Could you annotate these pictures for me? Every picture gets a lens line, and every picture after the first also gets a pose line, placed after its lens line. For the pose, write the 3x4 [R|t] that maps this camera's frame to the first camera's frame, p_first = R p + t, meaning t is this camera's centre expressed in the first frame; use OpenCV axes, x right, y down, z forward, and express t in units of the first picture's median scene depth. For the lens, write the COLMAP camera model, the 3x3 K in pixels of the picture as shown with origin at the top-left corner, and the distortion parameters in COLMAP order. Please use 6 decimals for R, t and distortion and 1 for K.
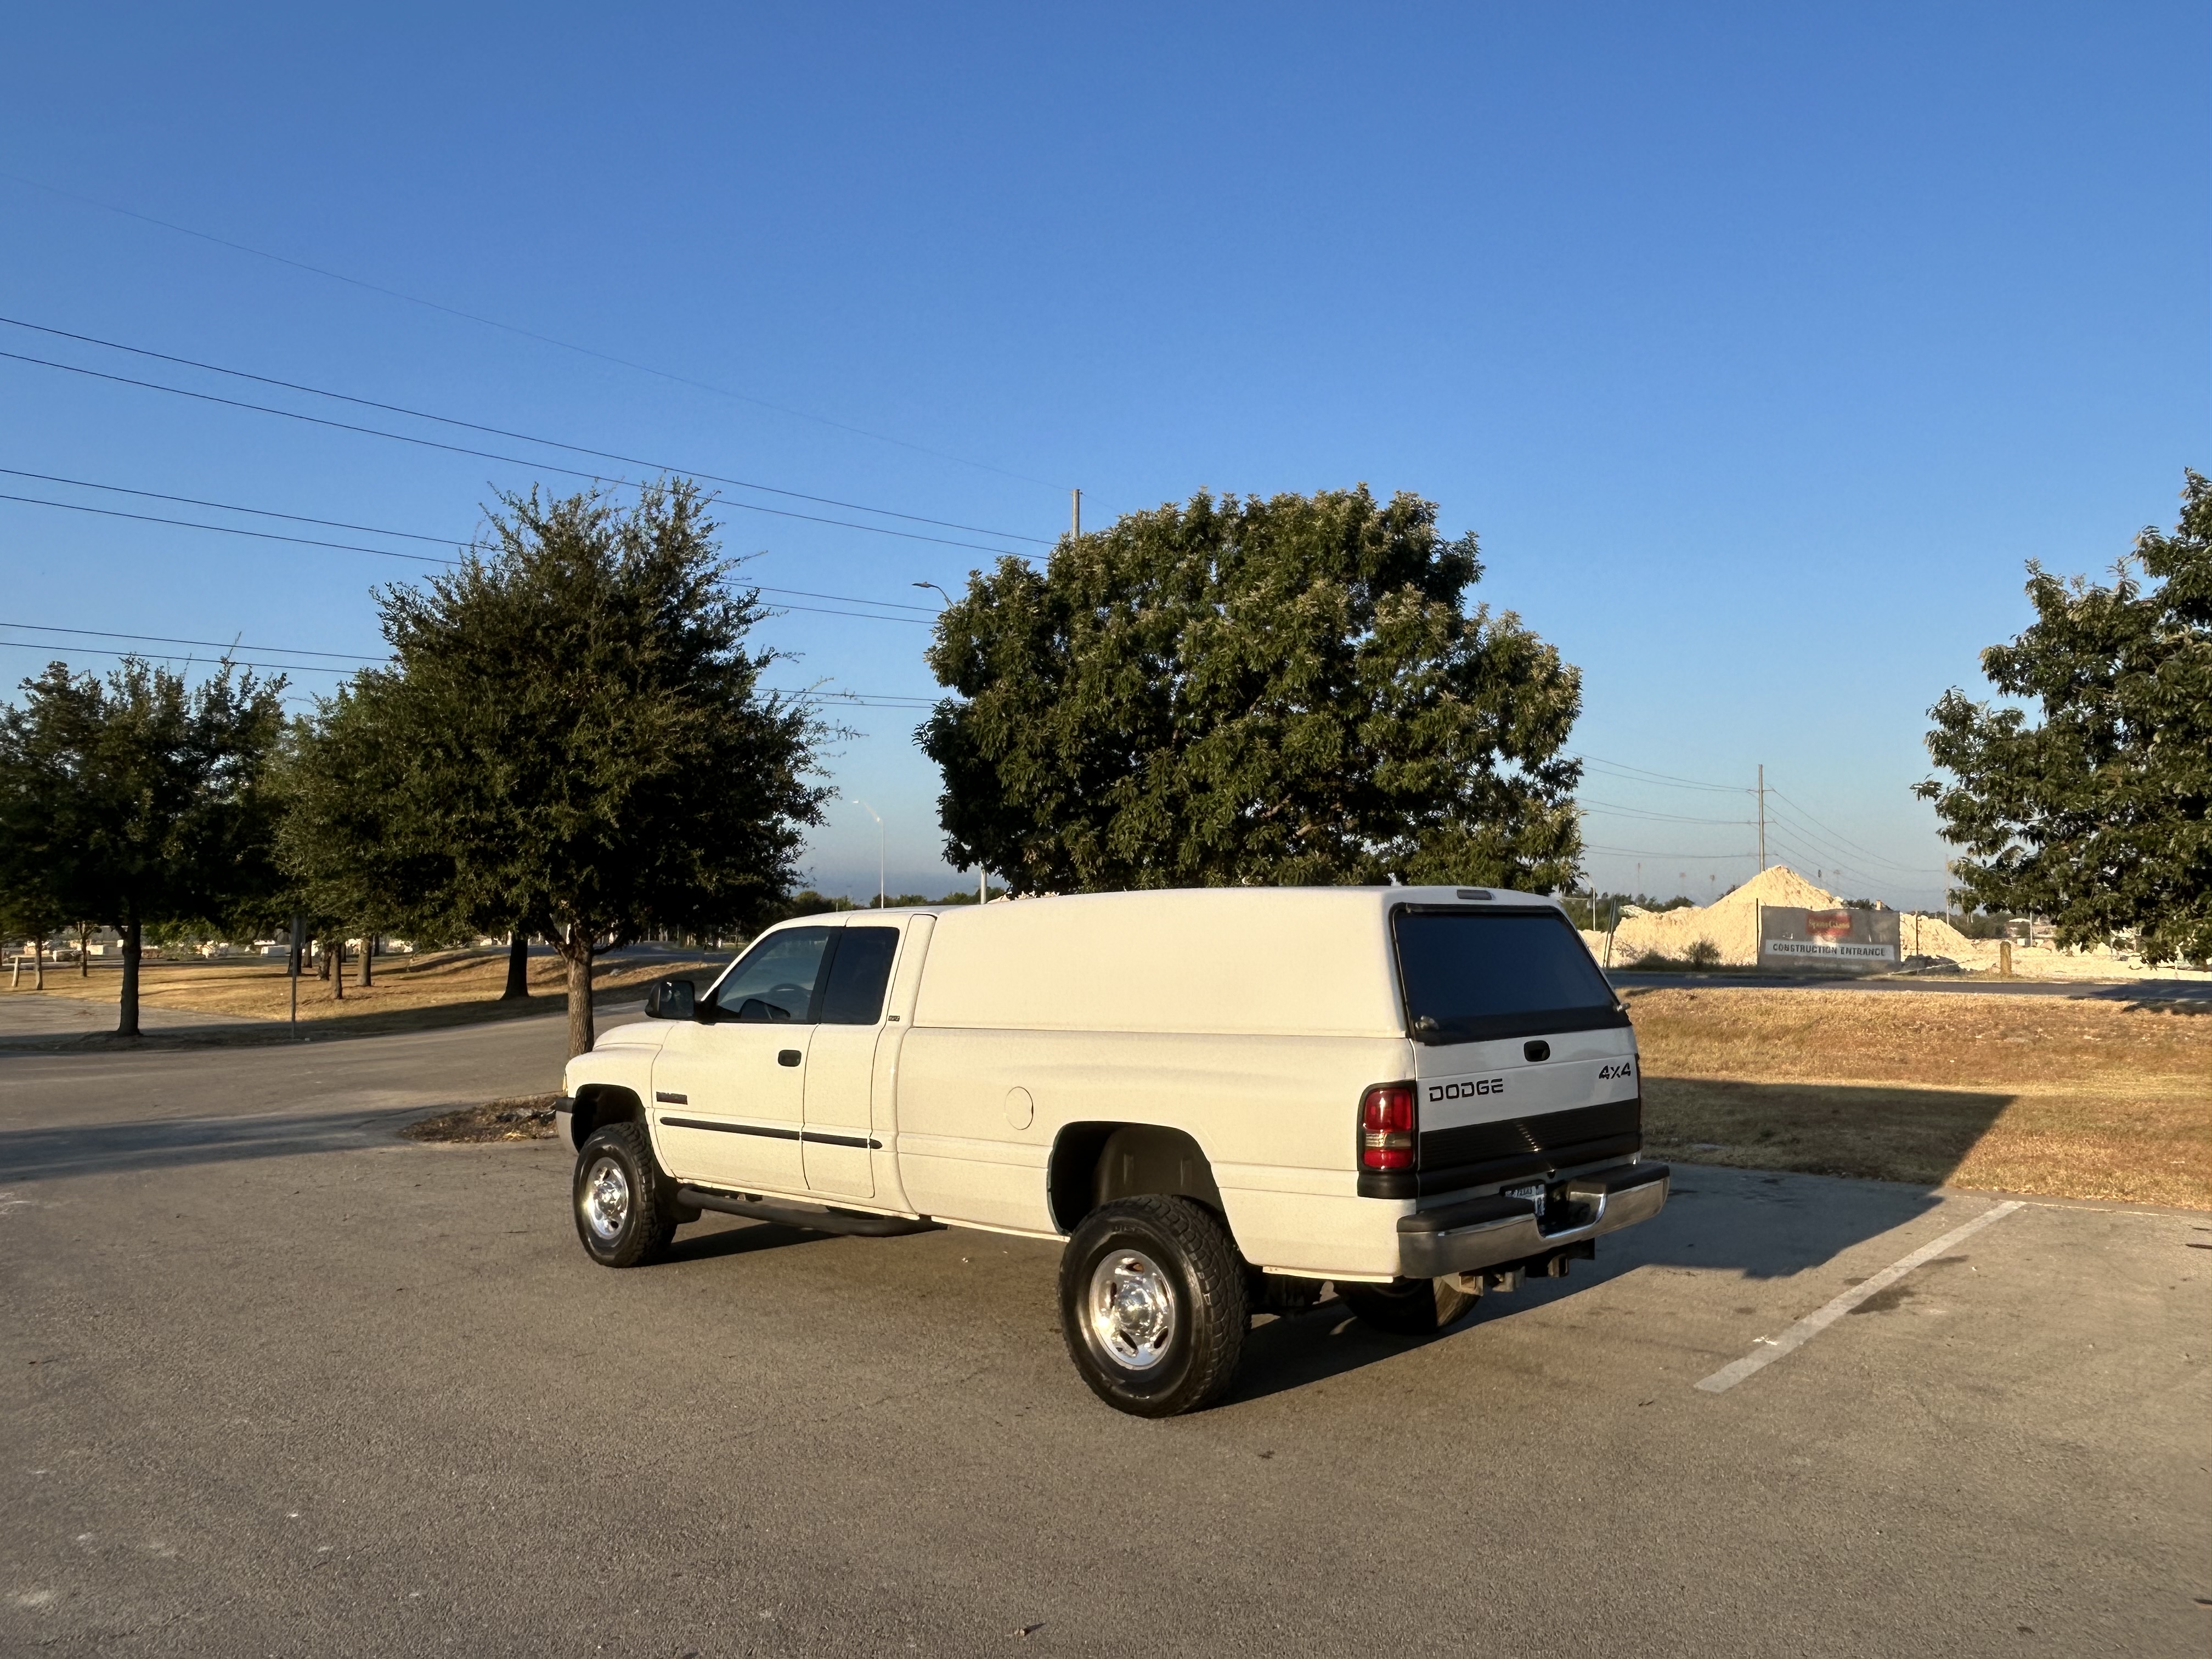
lens RADIAL K [[1605.1, 0, 1097.6], [0, 1605.1, 834.2], [0, 0, 1]] dist [0.004927, -0.012664]
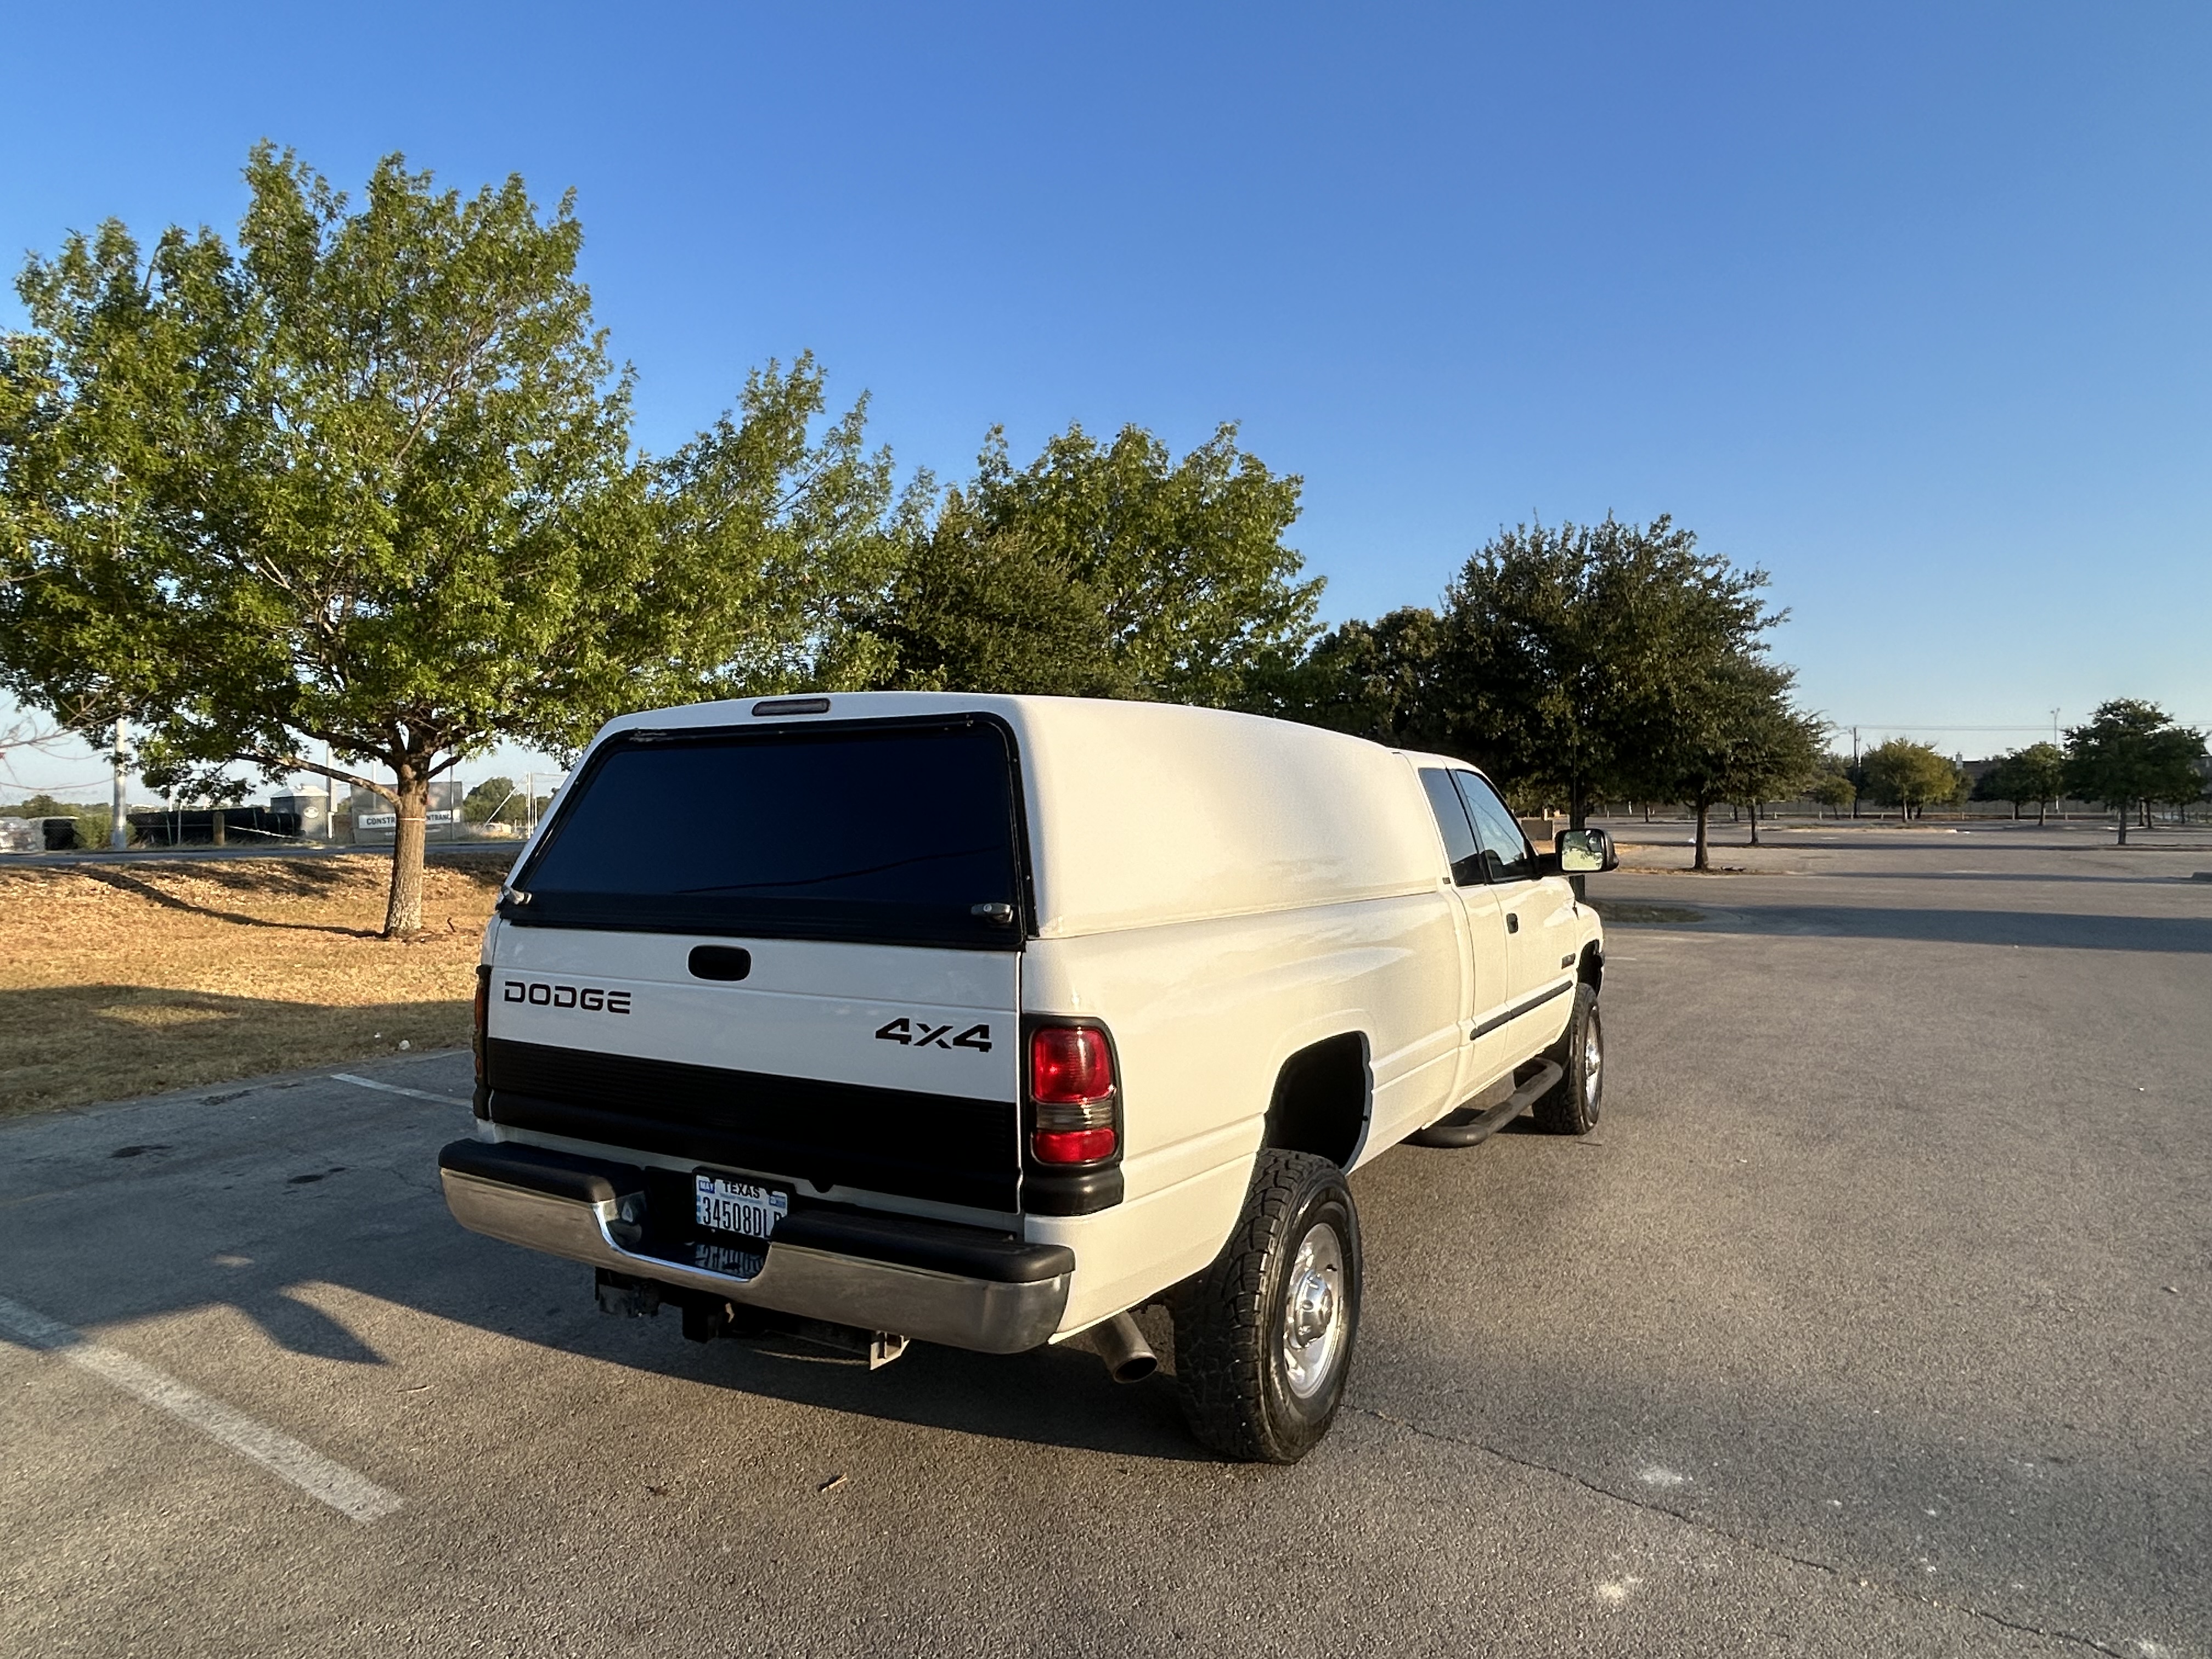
lens RADIAL K [[1362.3, 0, 1110.7], [0, 1362.3, 815.5], [0, 0, 1]] dist [-0.001114, -0.001940]
pose [[0.256269, 0.011081, -0.966542, 0.340937], [0.069538, 0.997132, 0.029869, 0.031967], [0.964101, -0.074866, 0.254763, 0.431539]]
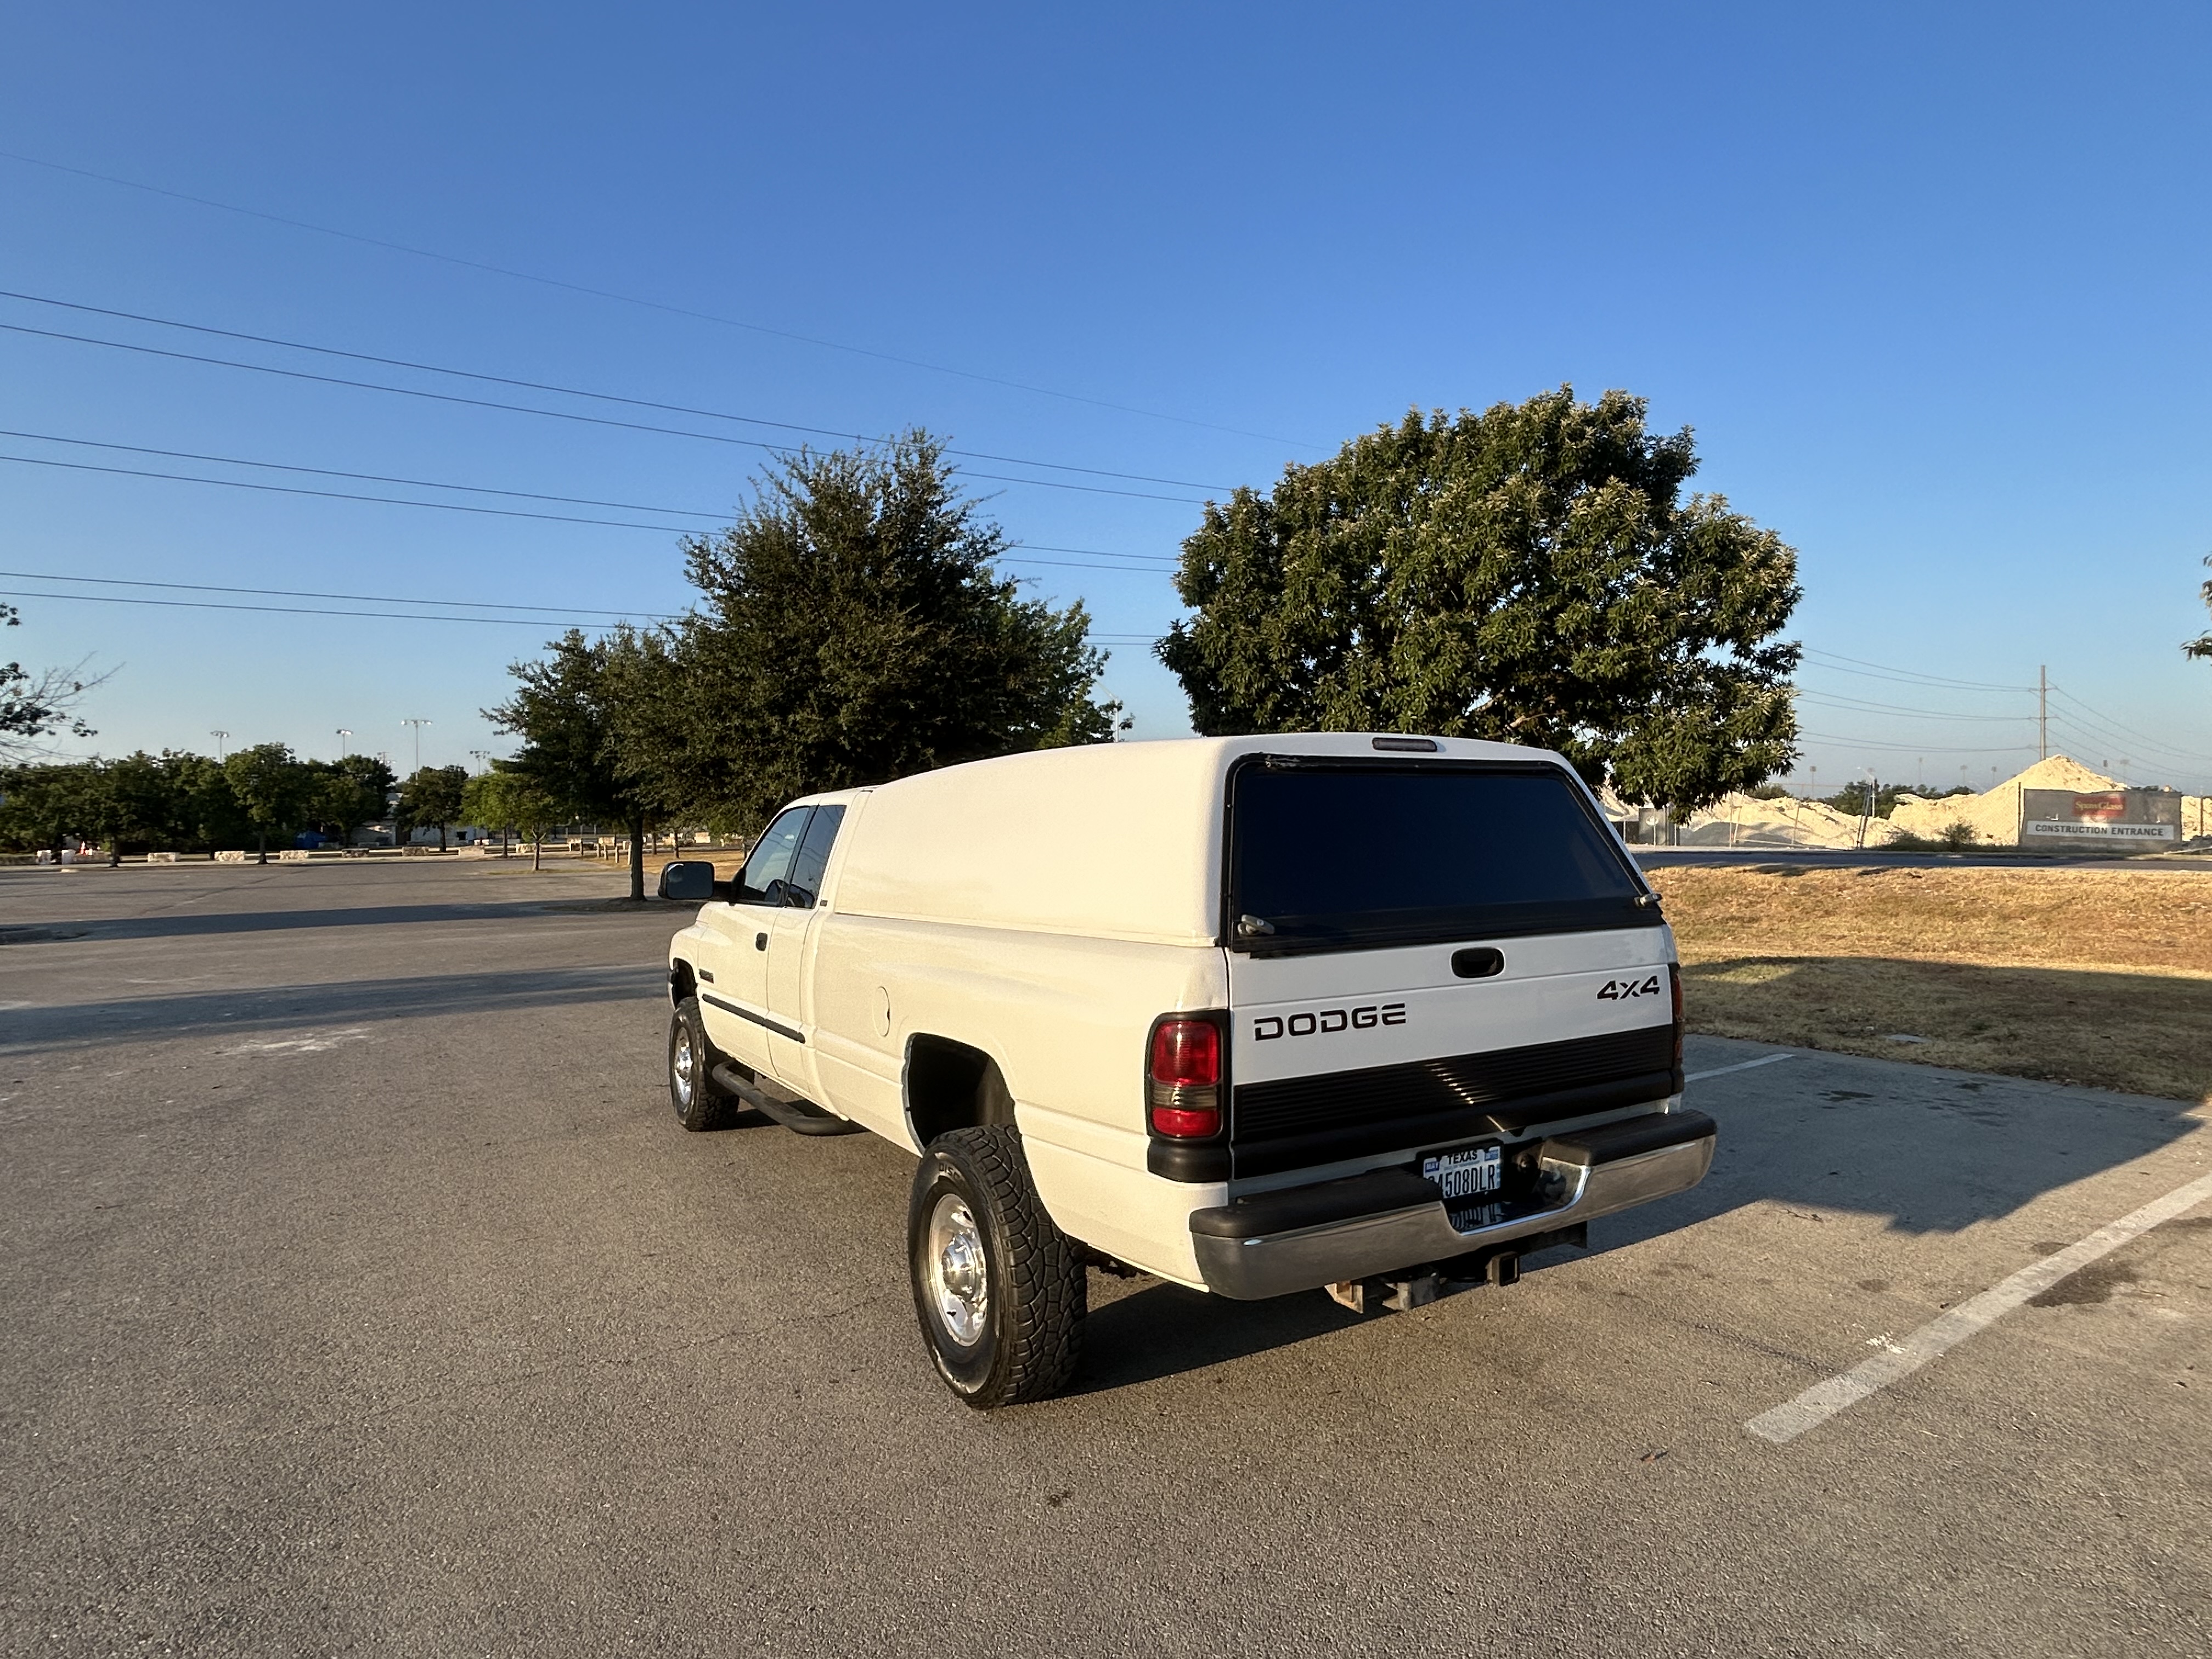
lens RADIAL K [[1219.2, 0, 1101.5], [0, 1219.2, 833.5], [0, 0, 1]] dist [-0.002116, 0.003287]
pose [[0.964597, -0.006412, -0.263649, 0.108707], [0.024600, 0.997533, 0.065741, 0.016890], [0.262578, -0.069899, 0.962376, 0.190411]]
